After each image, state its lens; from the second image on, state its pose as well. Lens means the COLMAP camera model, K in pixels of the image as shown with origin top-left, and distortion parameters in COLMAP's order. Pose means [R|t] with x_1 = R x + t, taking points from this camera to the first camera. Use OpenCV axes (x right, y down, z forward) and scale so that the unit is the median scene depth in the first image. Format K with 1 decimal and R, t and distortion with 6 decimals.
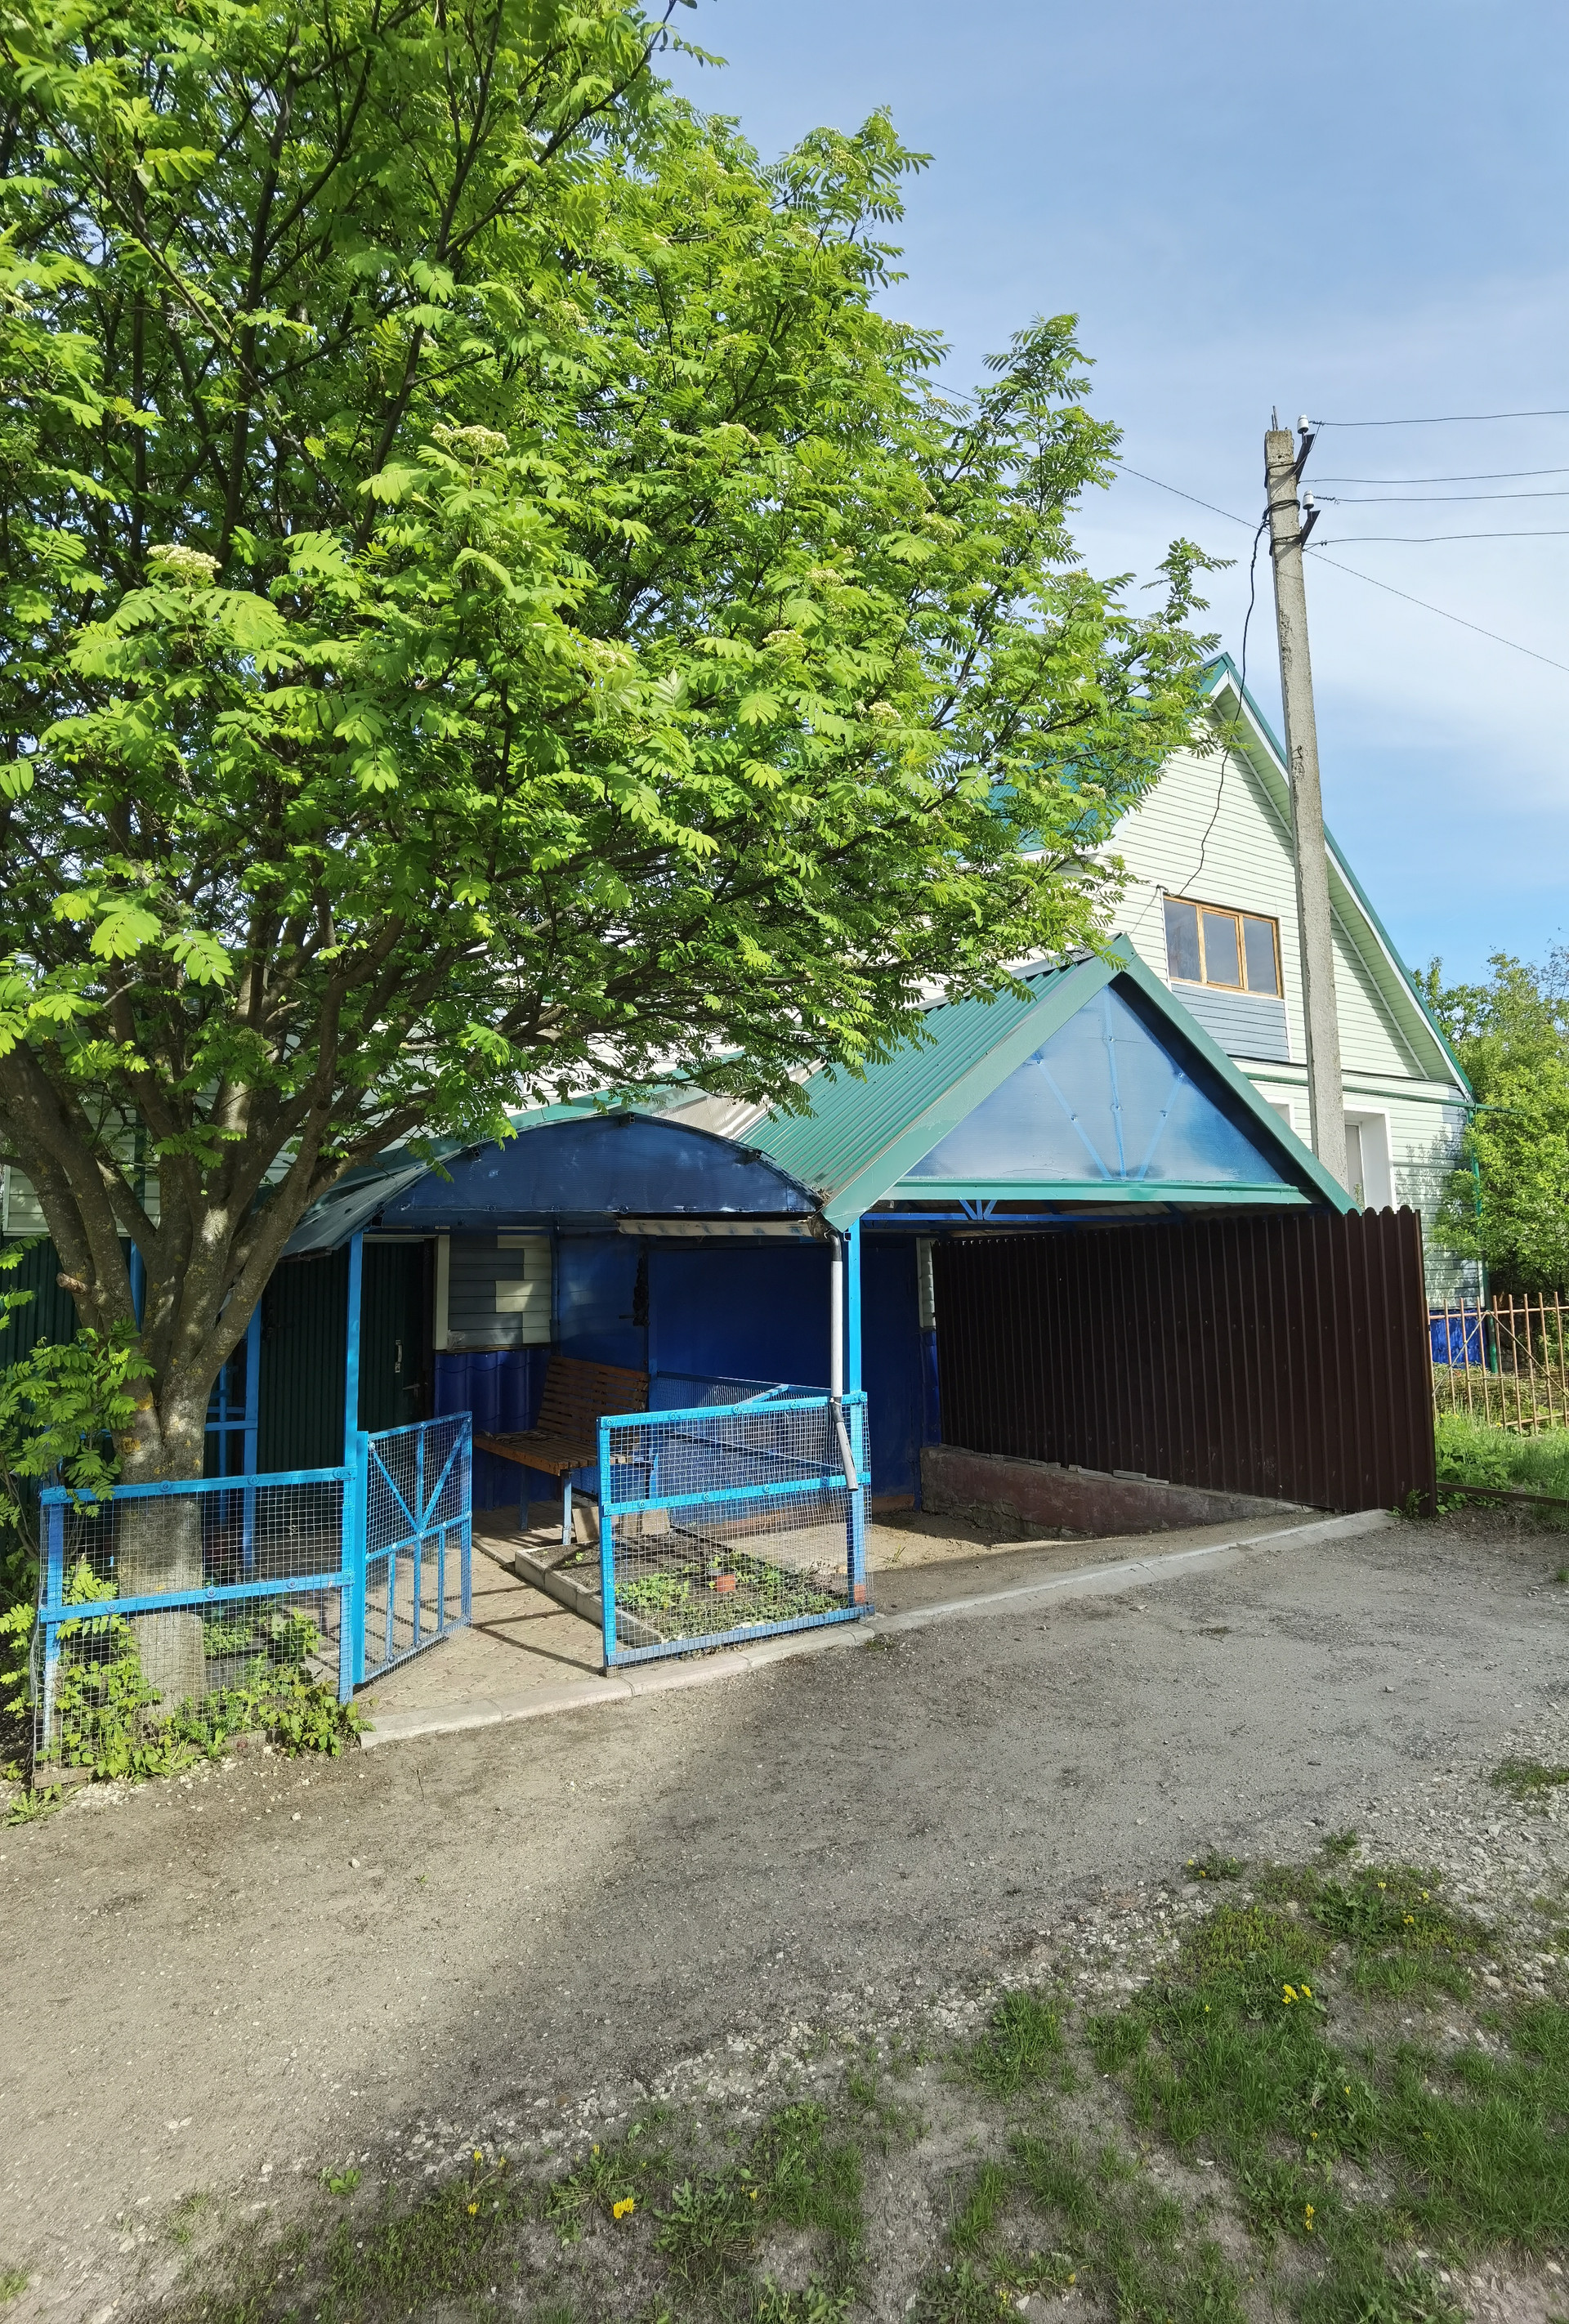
lens RADIAL K [[1226.1, 0, 787.8], [0, 1226.1, 1168.2], [0, 0, 1]] dist [-0.001204, -0.000268]
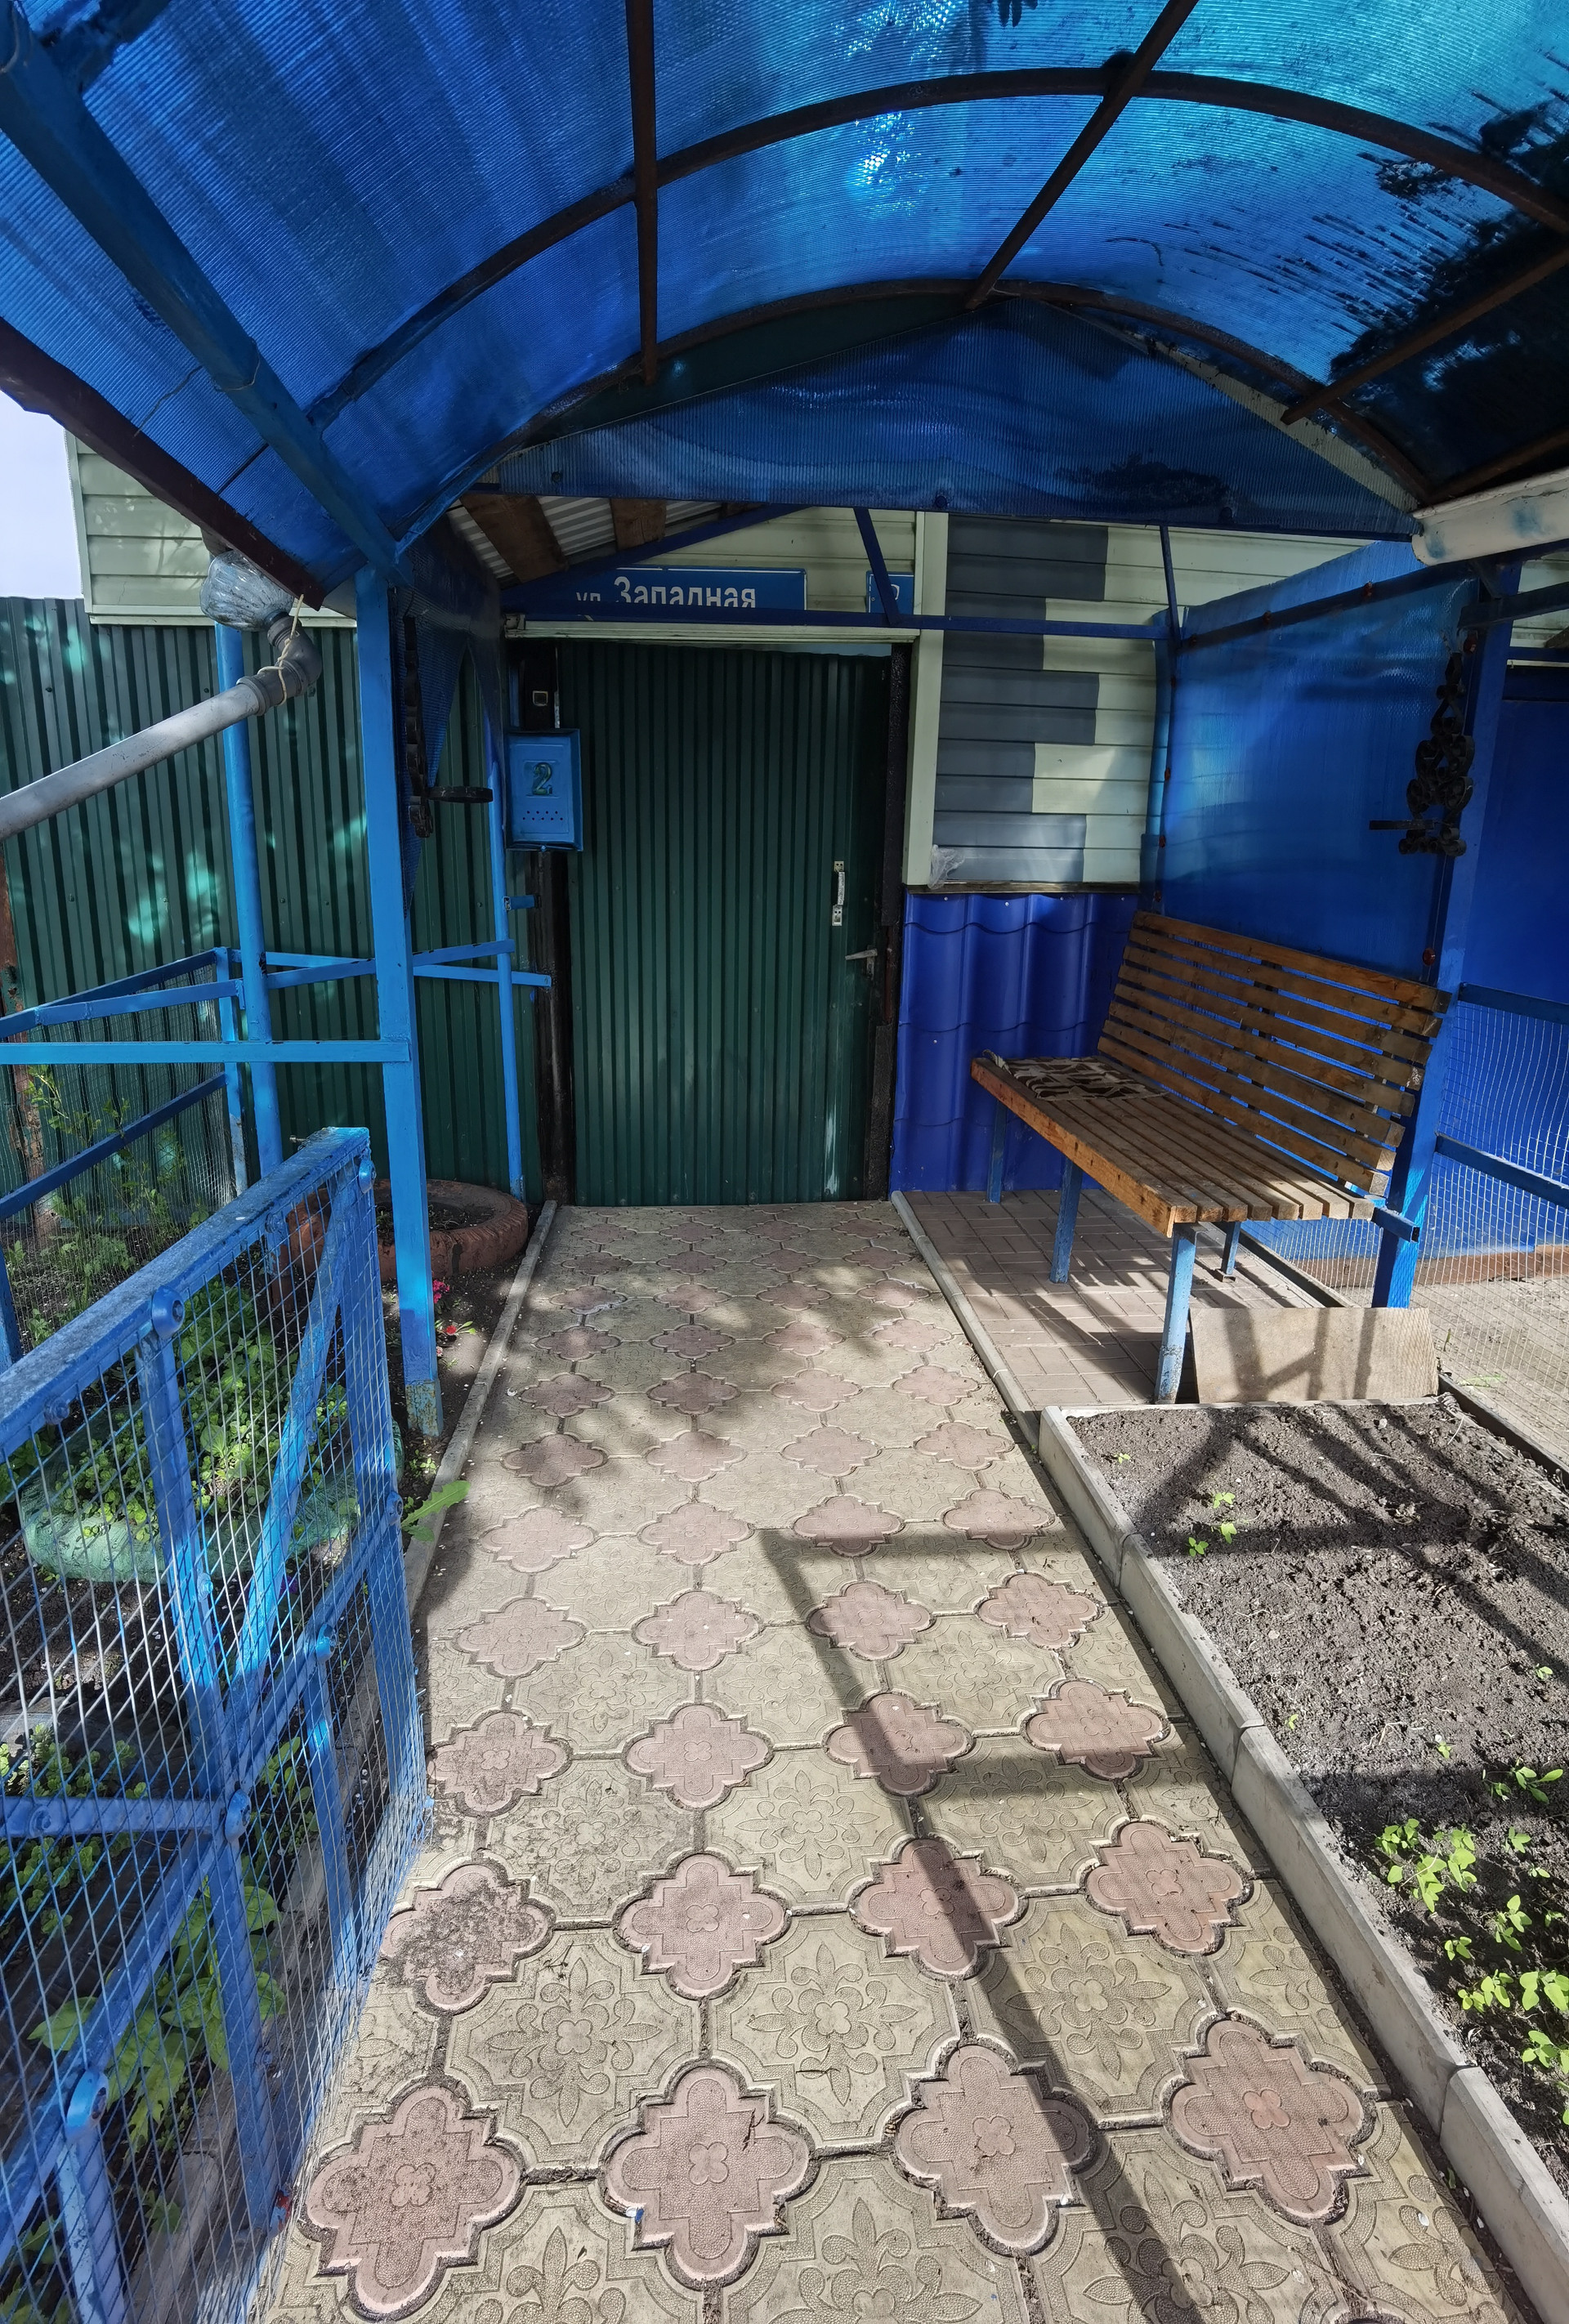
lens RADIAL K [[1226.1, 0, 779.0], [0, 1226.1, 1155.4], [0, 0, 1]] dist [-0.001204, -0.000268]
pose [[0.909349, 0.142498, -0.390870, -0.121745], [0.010462, 0.931383, 0.363891, 0.067715], [0.415903, -0.334993, 0.845461, 0.510047]]
